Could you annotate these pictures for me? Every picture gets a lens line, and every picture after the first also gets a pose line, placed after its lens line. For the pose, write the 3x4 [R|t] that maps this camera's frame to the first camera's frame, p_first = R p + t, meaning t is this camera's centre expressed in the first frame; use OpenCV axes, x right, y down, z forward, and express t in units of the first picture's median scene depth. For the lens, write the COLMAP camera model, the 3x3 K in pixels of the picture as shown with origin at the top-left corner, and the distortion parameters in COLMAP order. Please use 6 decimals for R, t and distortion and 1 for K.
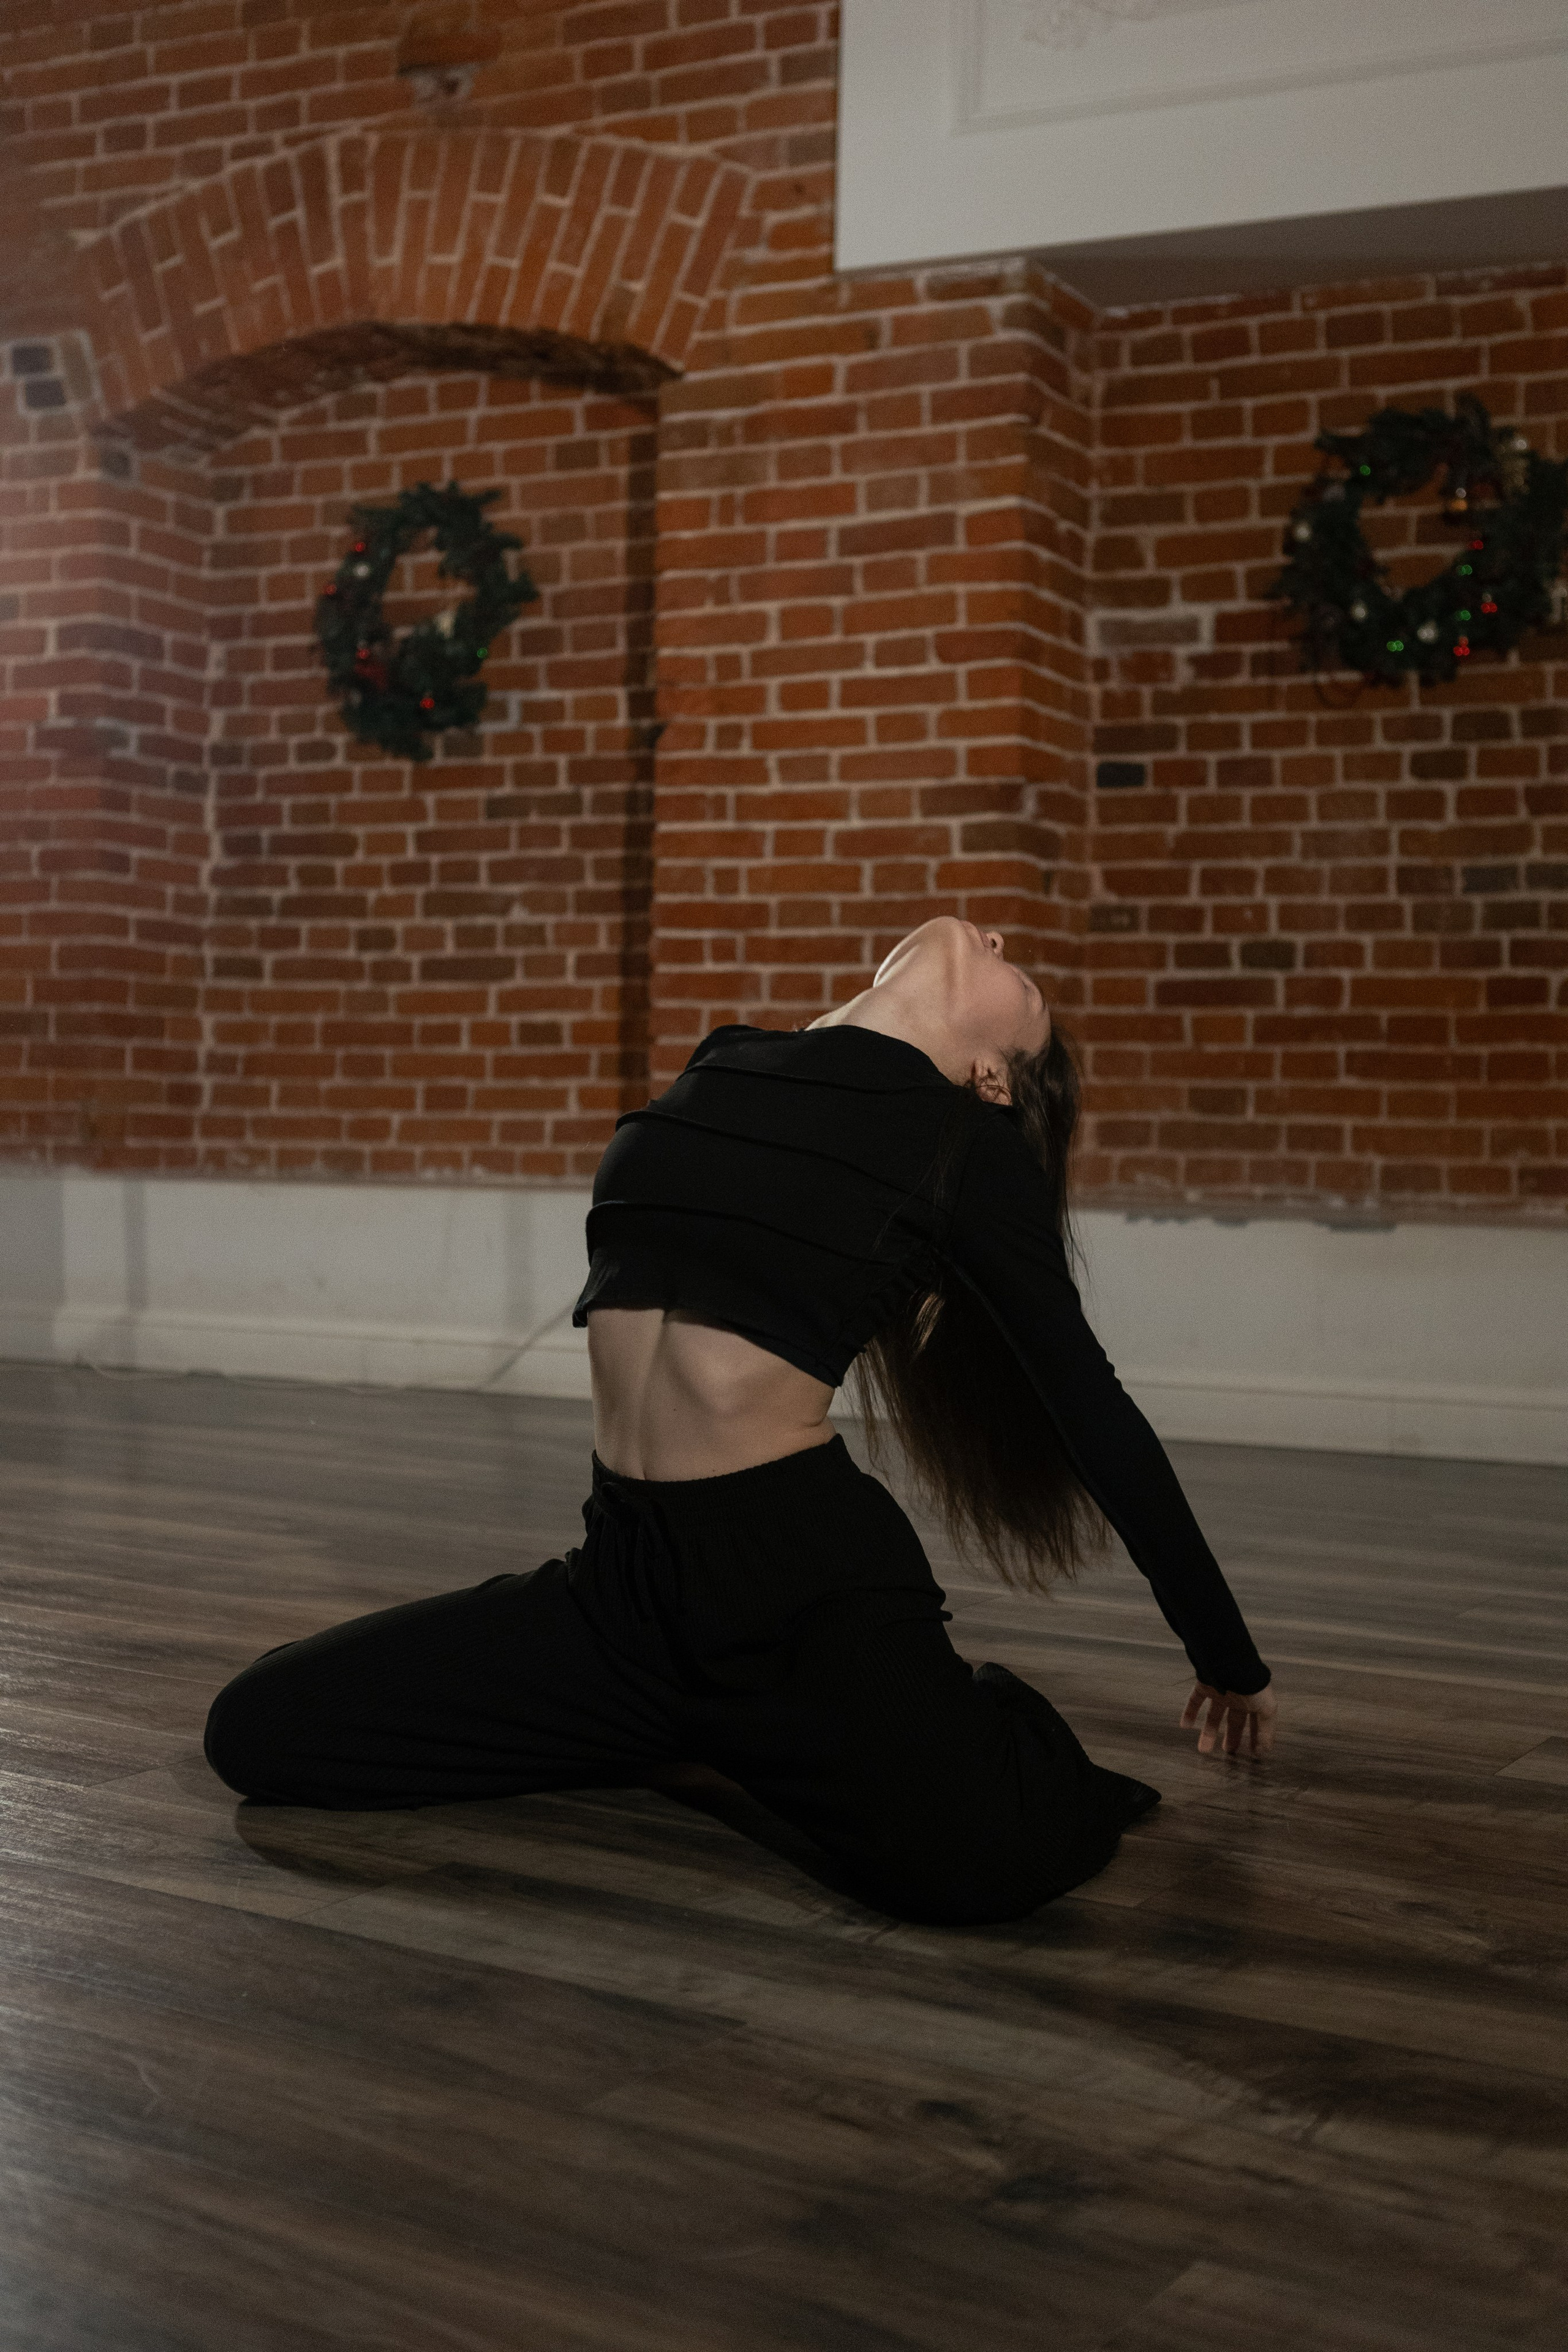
lens RADIAL K [[2820.2, 0, 767.7], [0, 2820.2, 1163.9], [0, 0, 1]] dist [-0.026680, 0.000000]
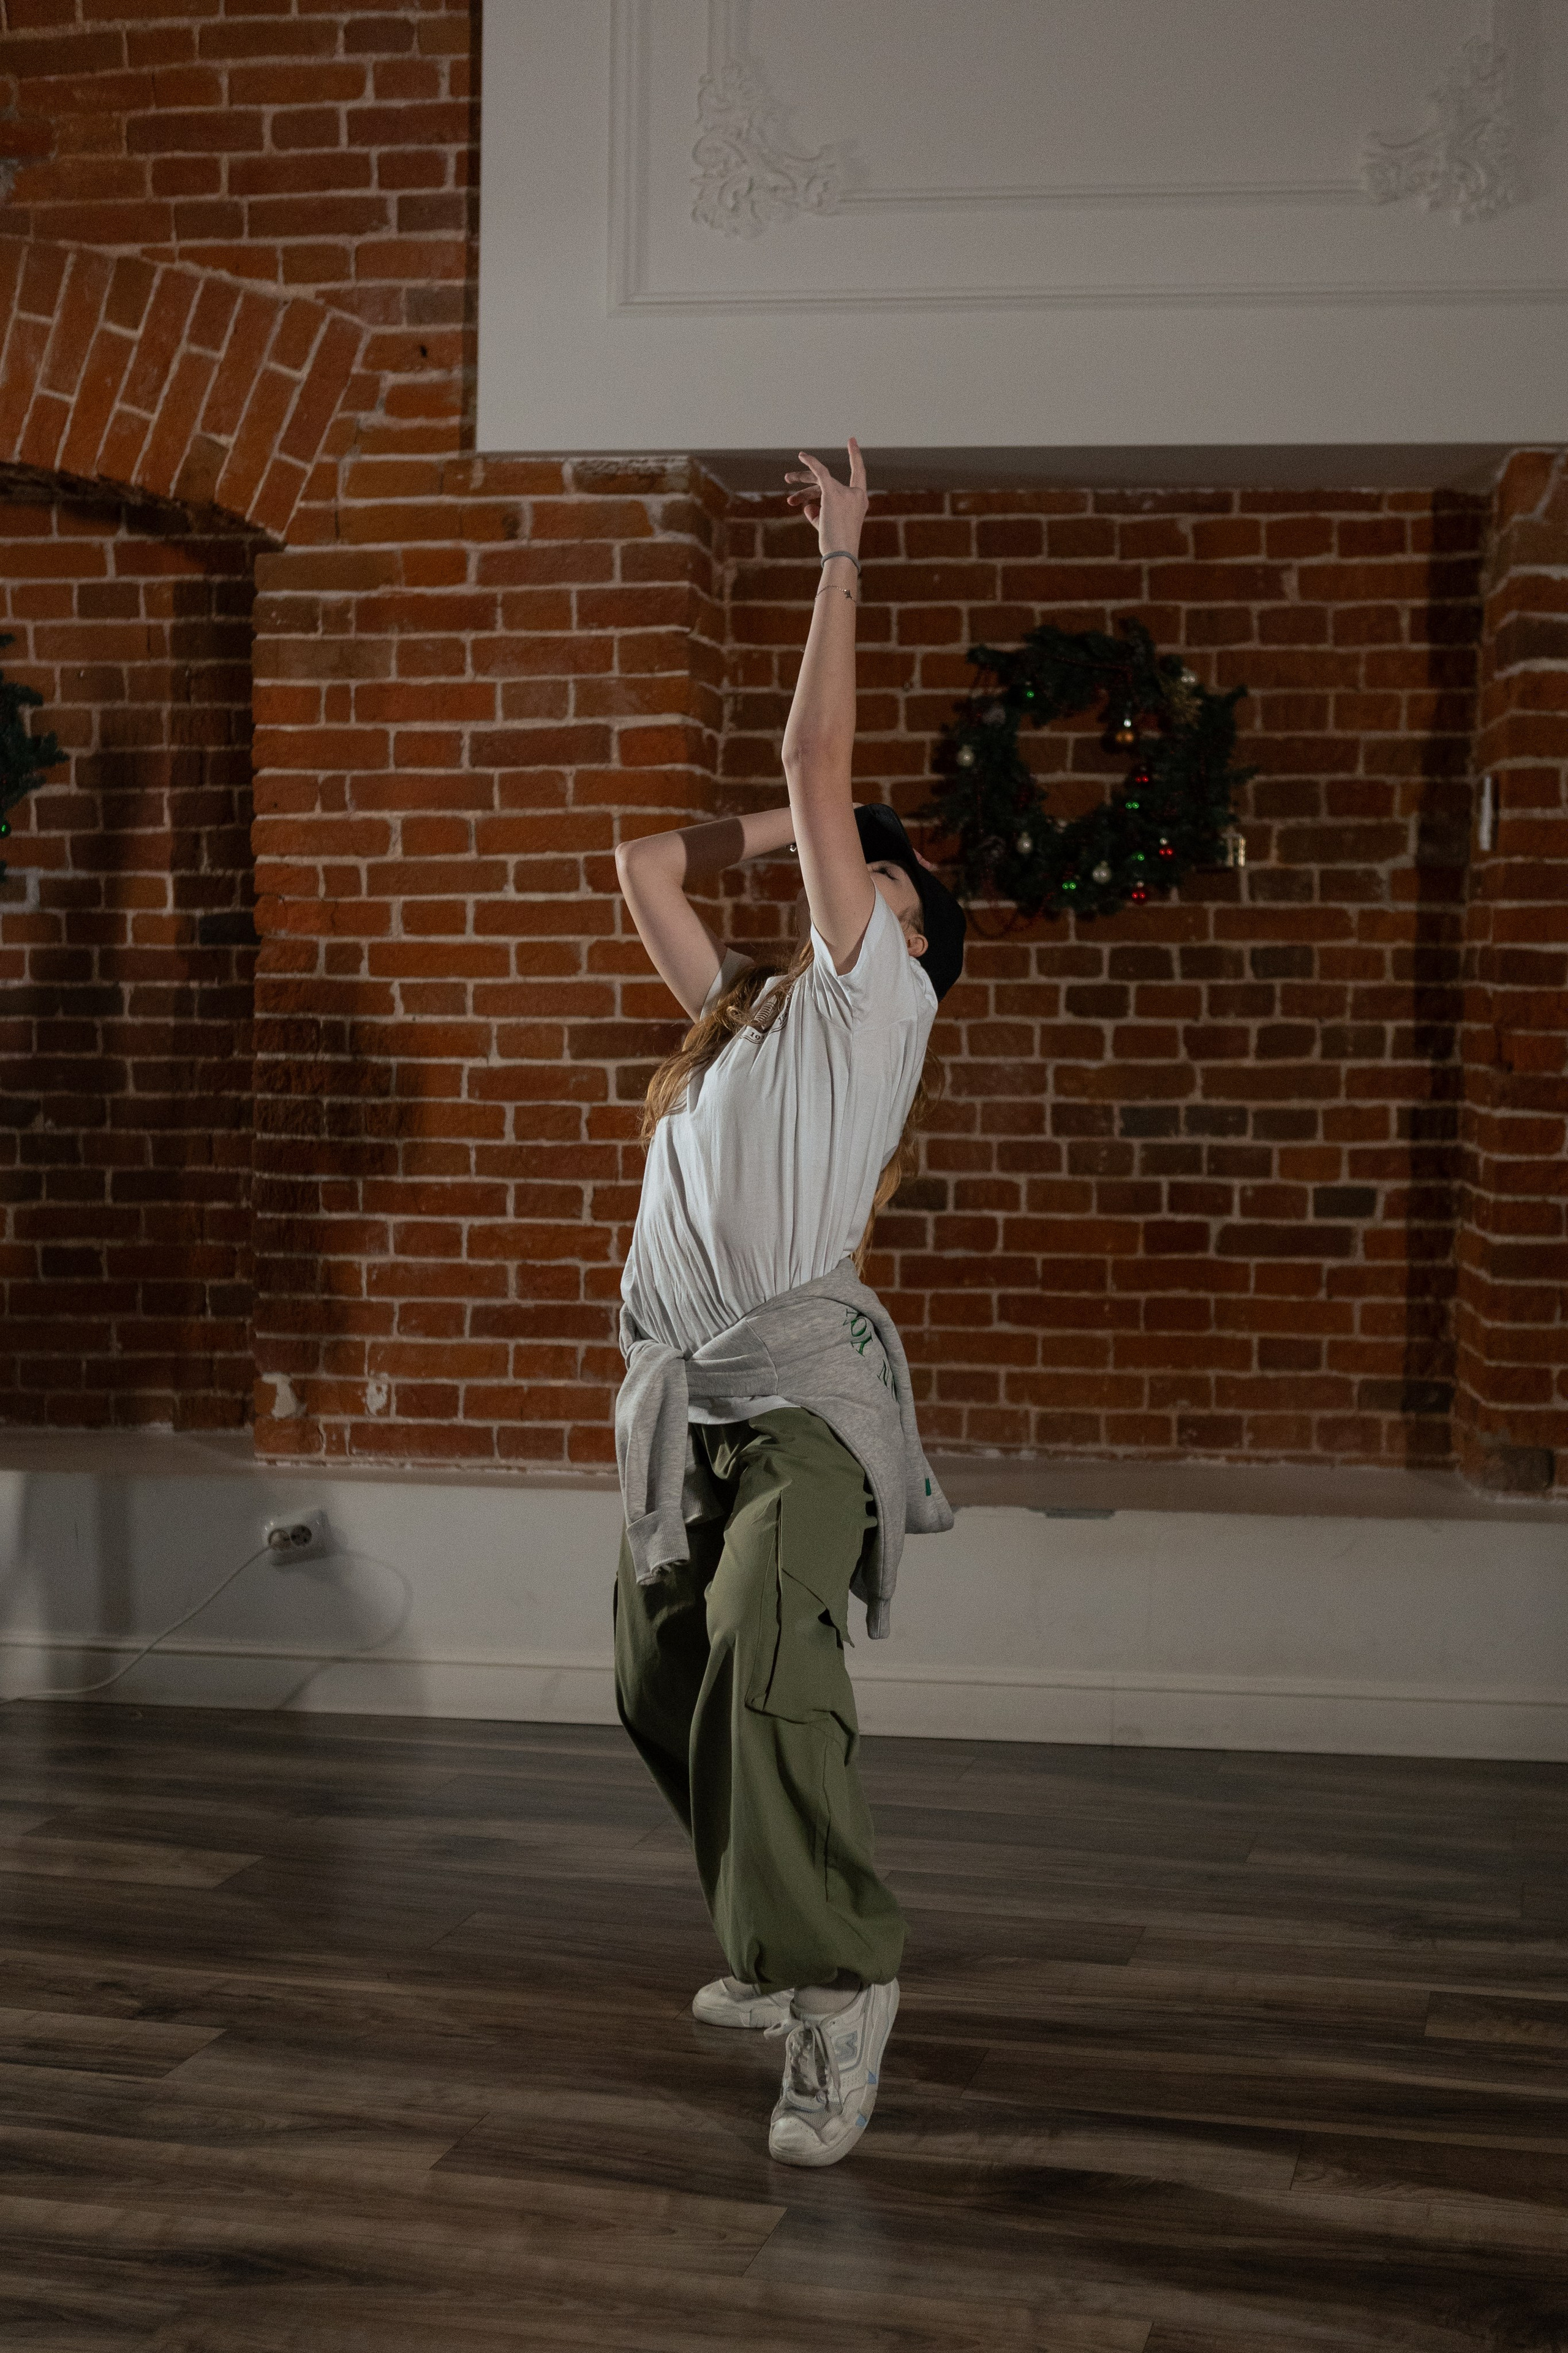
lens RADIAL K [[3197.1, 0, 792.1], [0, 3197.1, 1235.3], [0, 0, 1]] dist [-0.032512, 0.000000]
pose [[0.951919, -0.023477, 0.305450, -0.190717], [0.009893, 0.998895, 0.045945, -0.109583], [-0.306191, -0.040714, 0.951099, -0.010980]]
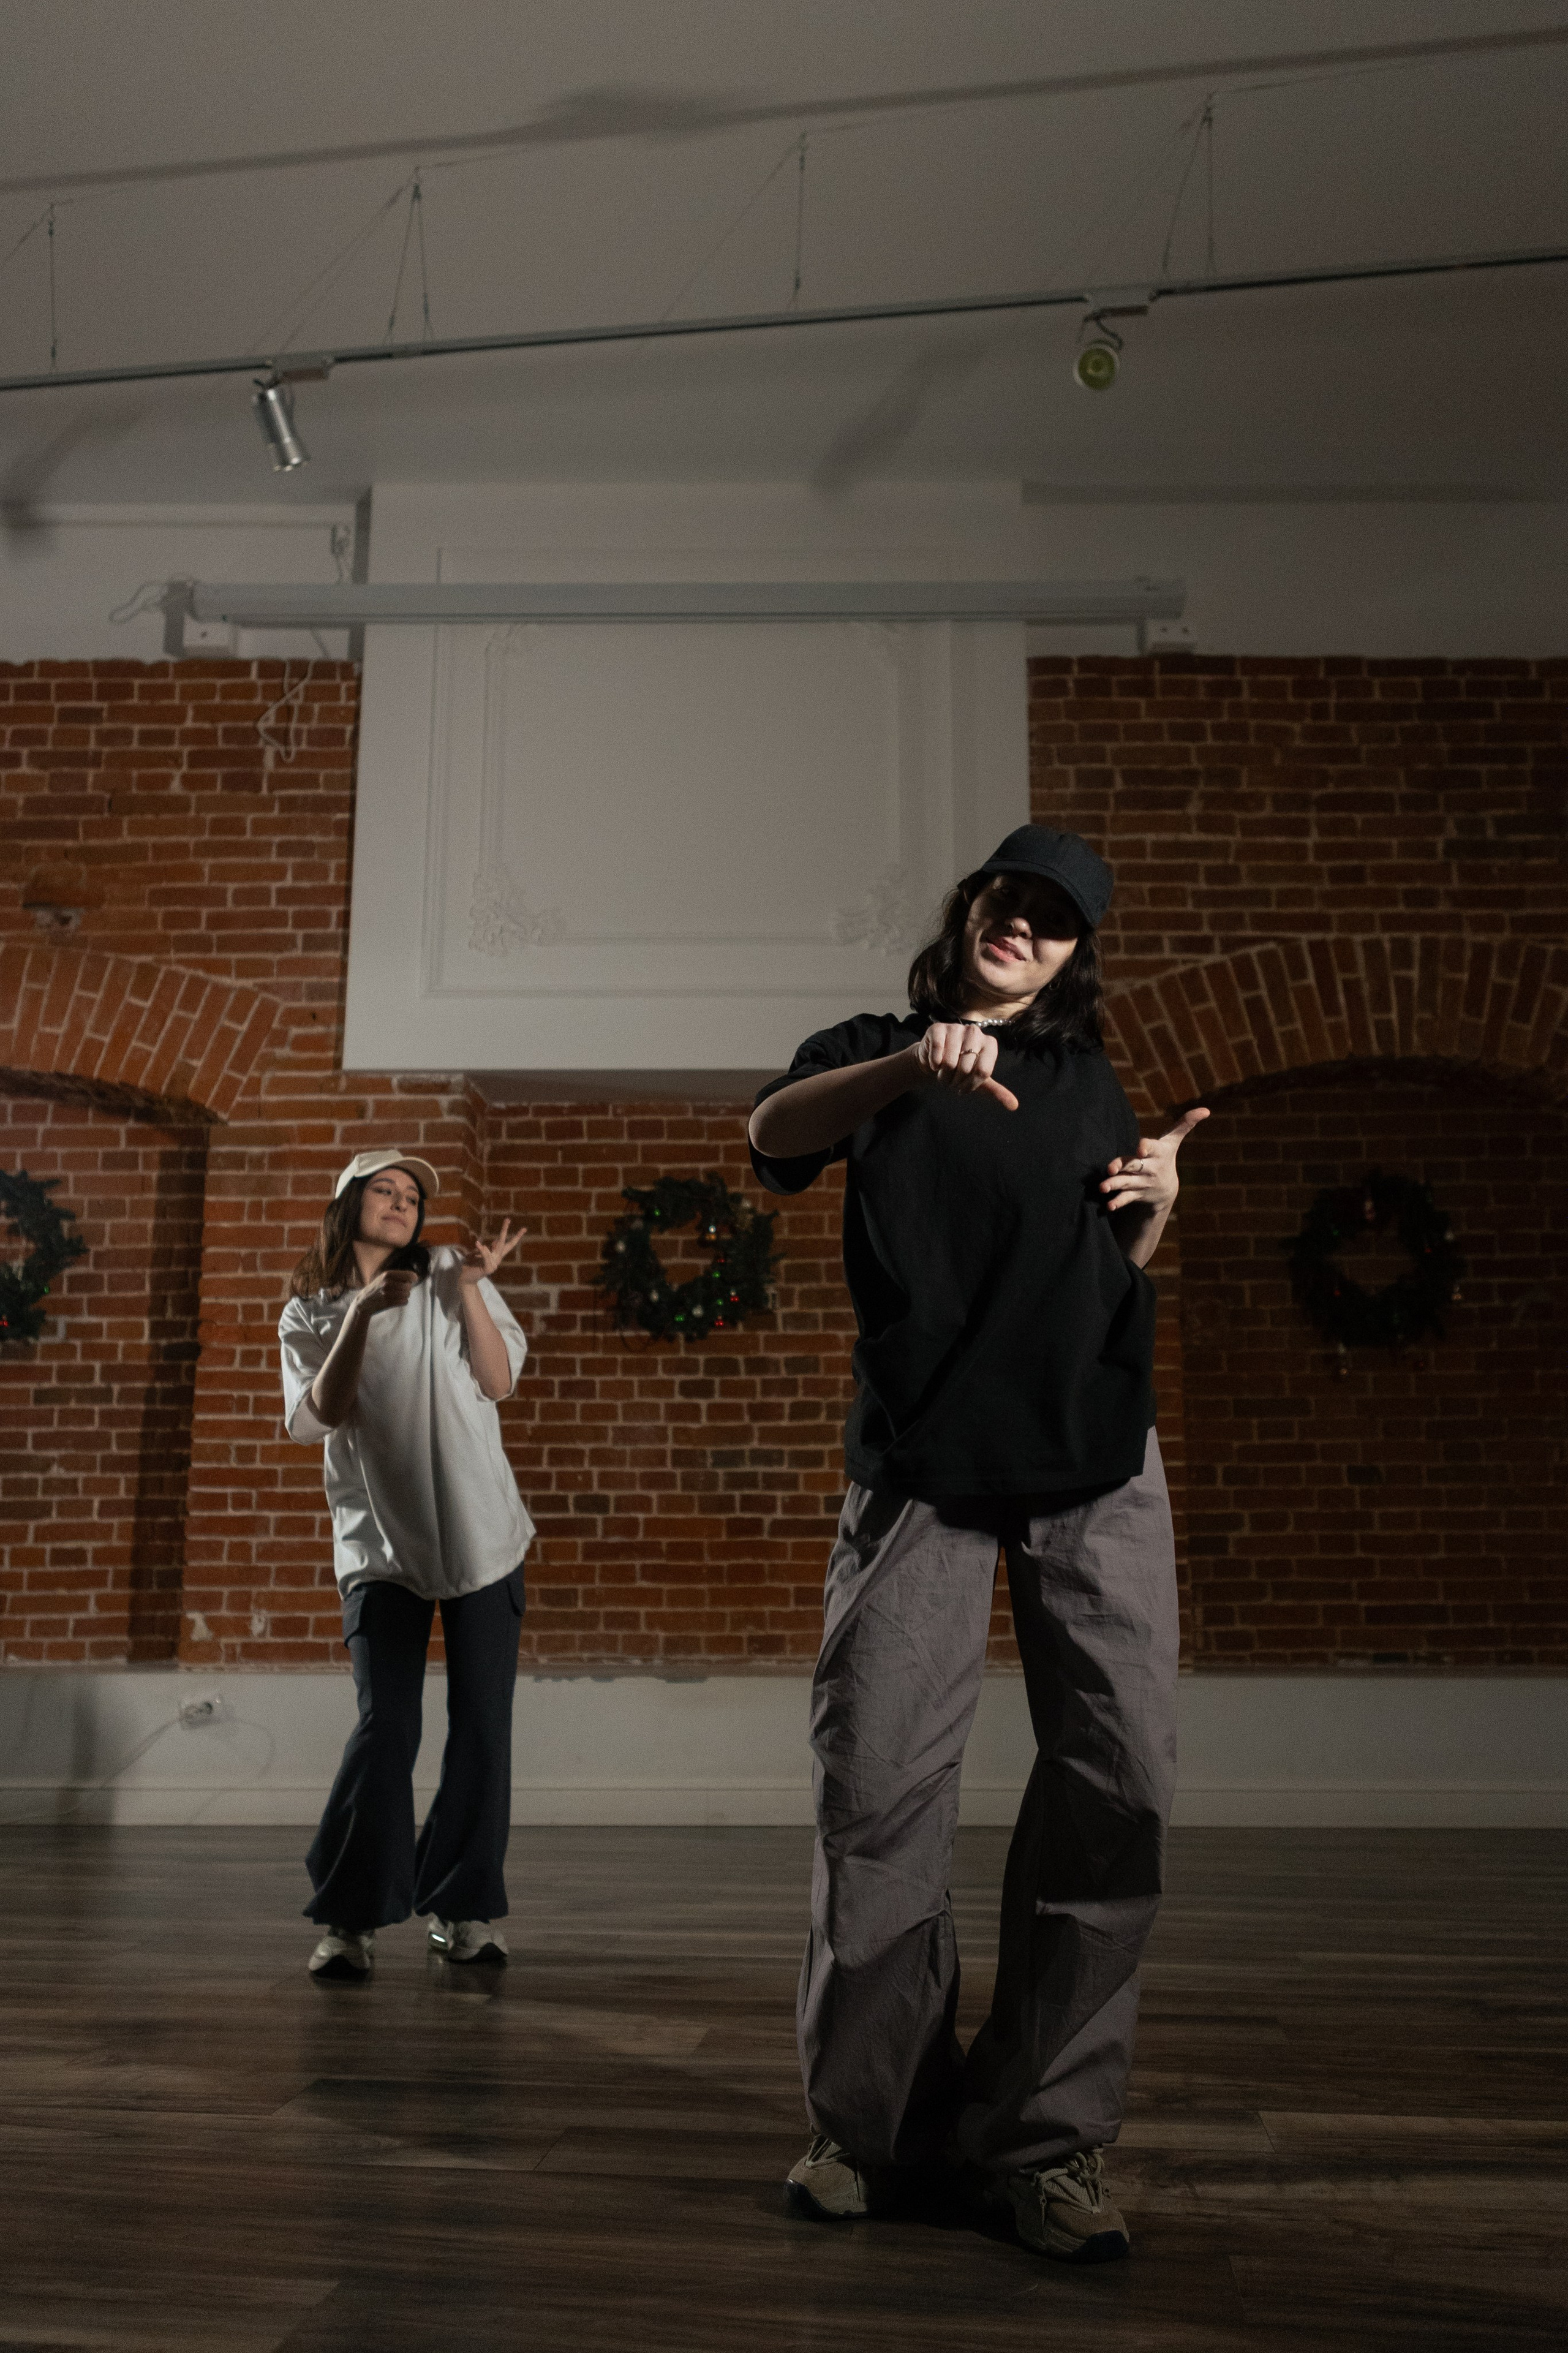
lens RADIAL K [[1958.8, 0, 772.3], [0, 1958.8, 1170.4], [0, 0, 1]] dist [0.016550, -0.005403]
pose [[0.908853, 0.068024, 0.411532, -0.200423], [0.023385, 0.976752, -0.213095, -0.019225], [-0.416460, 0.203296, 0.886133, -0.069709]]
